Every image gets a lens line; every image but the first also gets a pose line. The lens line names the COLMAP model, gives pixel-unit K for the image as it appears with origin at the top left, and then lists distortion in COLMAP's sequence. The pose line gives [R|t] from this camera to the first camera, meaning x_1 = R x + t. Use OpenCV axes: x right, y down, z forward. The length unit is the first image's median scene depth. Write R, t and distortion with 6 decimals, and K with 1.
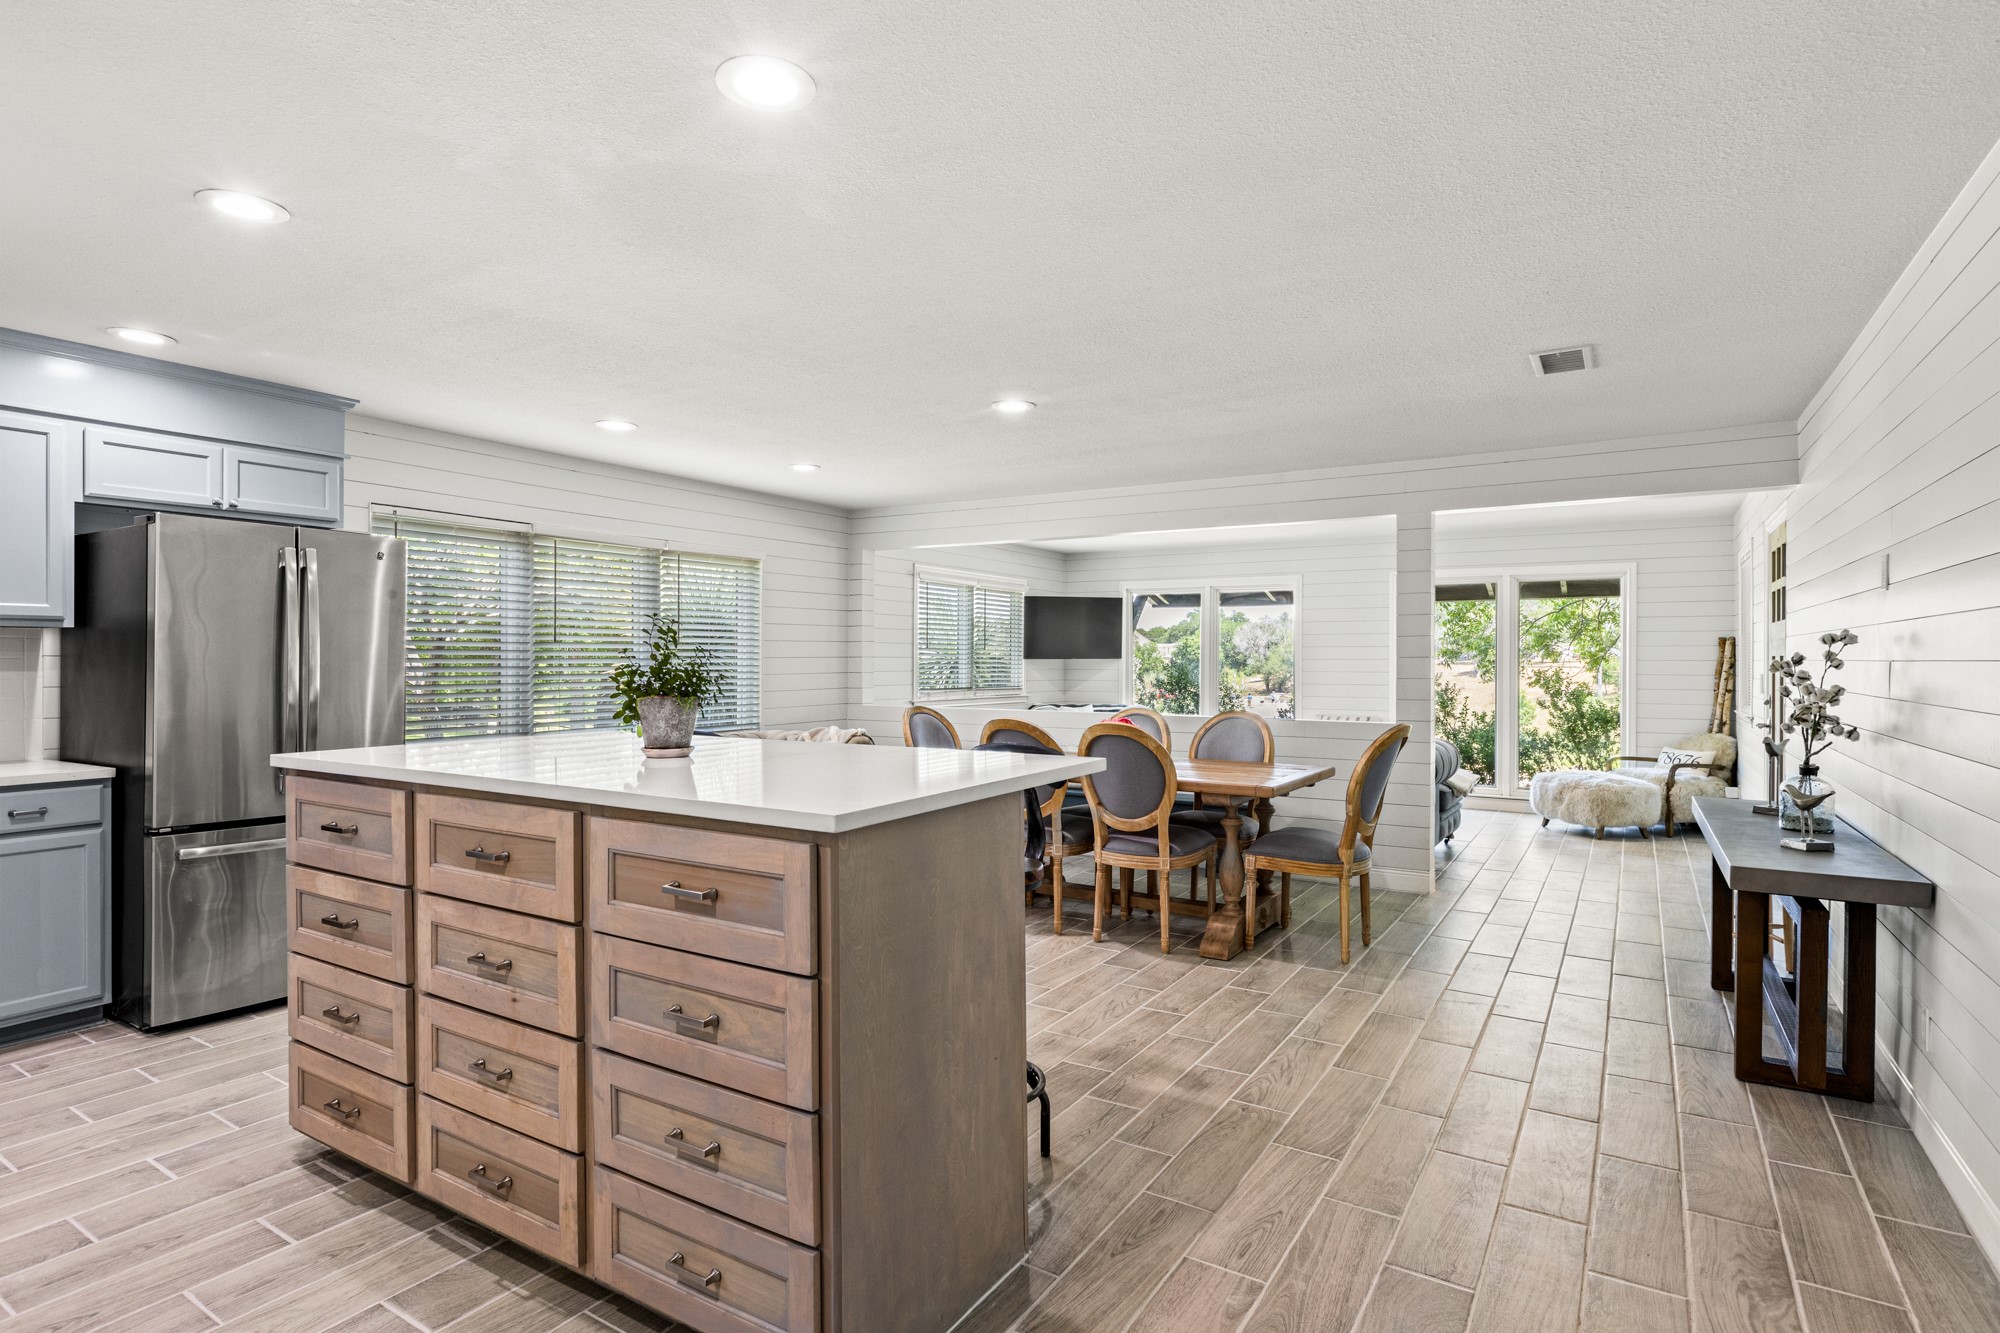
lens RADIAL K [[1033.4, 0, 1014.7], [0, 1033.4, 681.3], [0, 0, 1]] dist [0.003695, -0.002758]
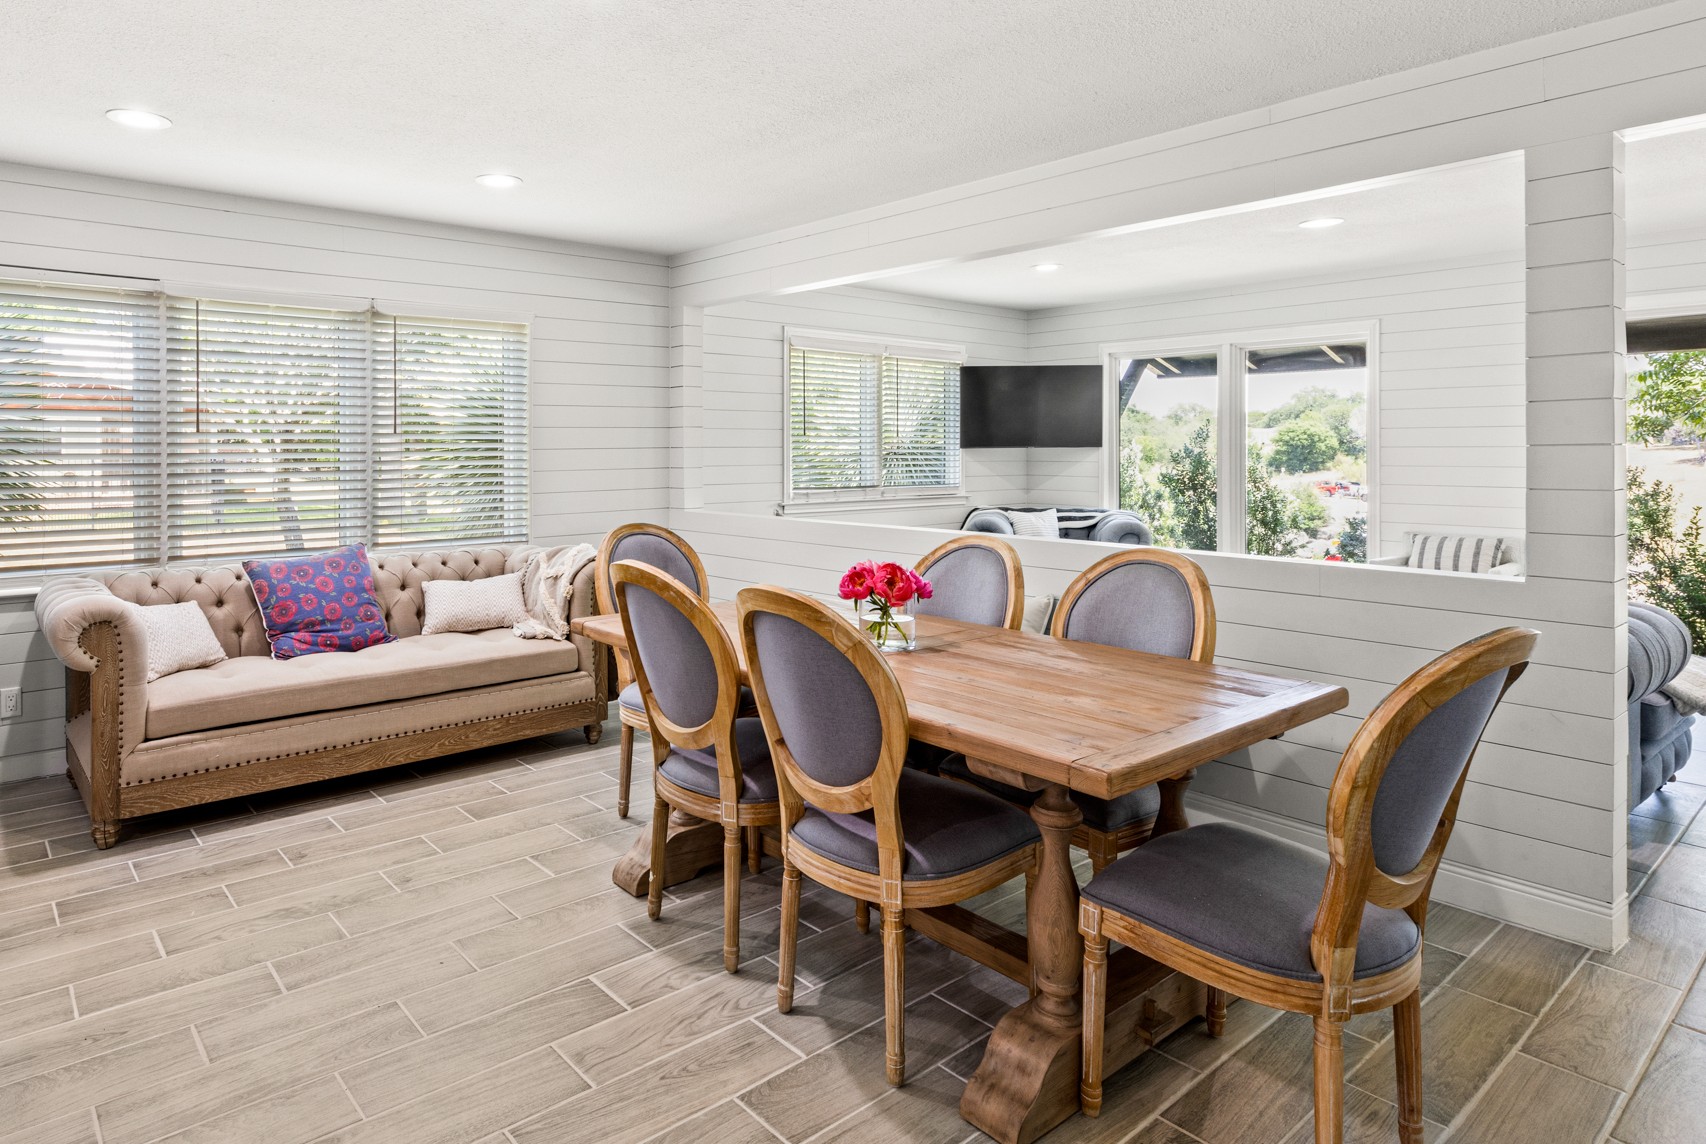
lens RADIAL K [[908.5, 0, 795.1], [0, 908.5, 461.4], [0, 0, 1]] dist [-0.002024, -0.000434]
pose [[0.934959, -0.000387, -0.354755, 0.248067], [-0.001360, 0.999988, -0.004675, -0.015174], [0.354753, 0.004854, 0.934947, 0.598587]]
